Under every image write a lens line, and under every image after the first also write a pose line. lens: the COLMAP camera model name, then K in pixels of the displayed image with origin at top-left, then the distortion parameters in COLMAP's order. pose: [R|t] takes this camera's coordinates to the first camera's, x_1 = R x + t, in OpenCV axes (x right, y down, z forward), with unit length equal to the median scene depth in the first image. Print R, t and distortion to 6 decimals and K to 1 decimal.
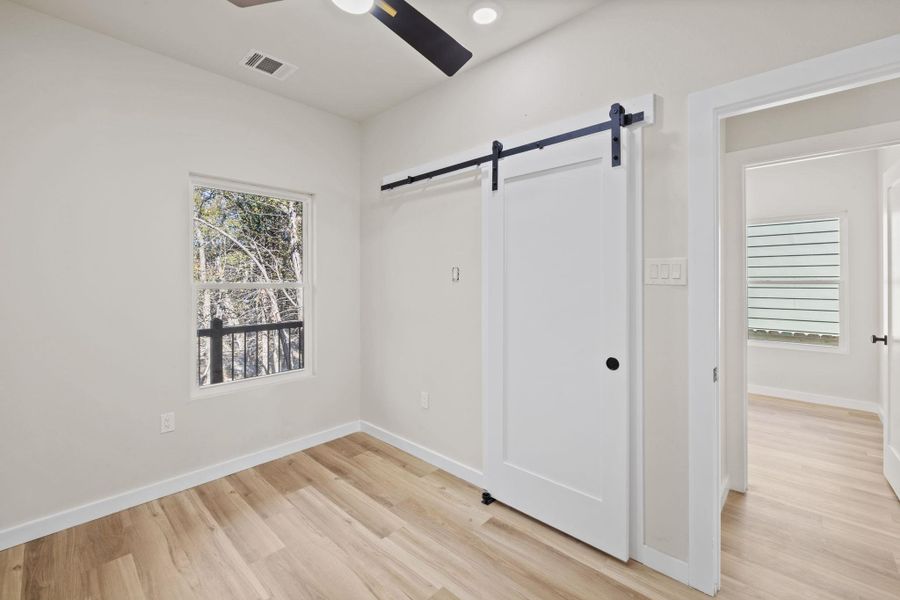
lens RADIAL K [[374.8, 0, 447.9], [0, 374.8, 295.1], [0, 0, 1]] dist [-0.000804, -0.000098]
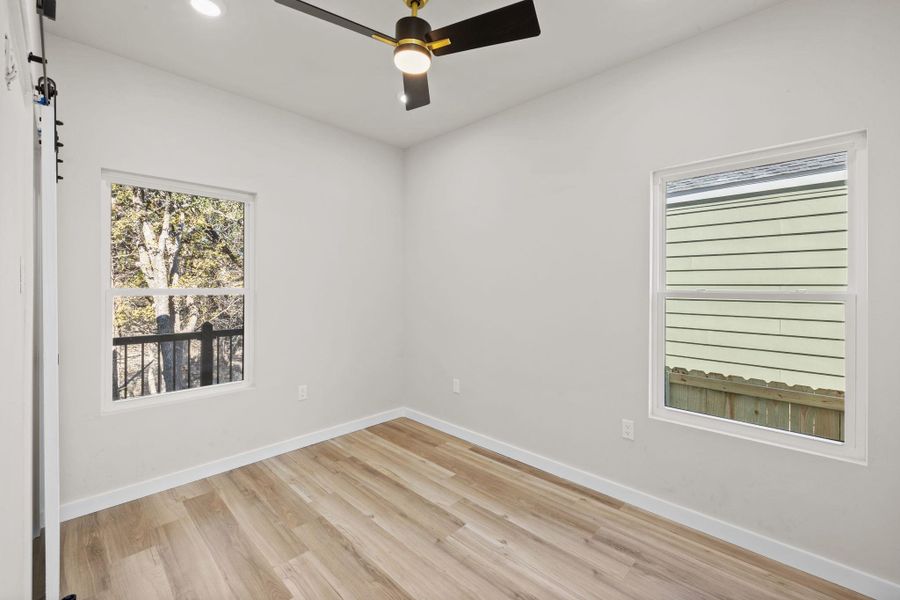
lens RADIAL K [[344.8, 0, 450.0], [0, 344.8, 300.0], [0, 0, 1]] dist [0.001223, 0.000088]
pose [[0.997847, 0.003767, -0.065479, 0.188367], [-0.003209, 0.999958, 0.008616, -0.012448], [0.065508, -0.008387, 0.997817, 0.174707]]
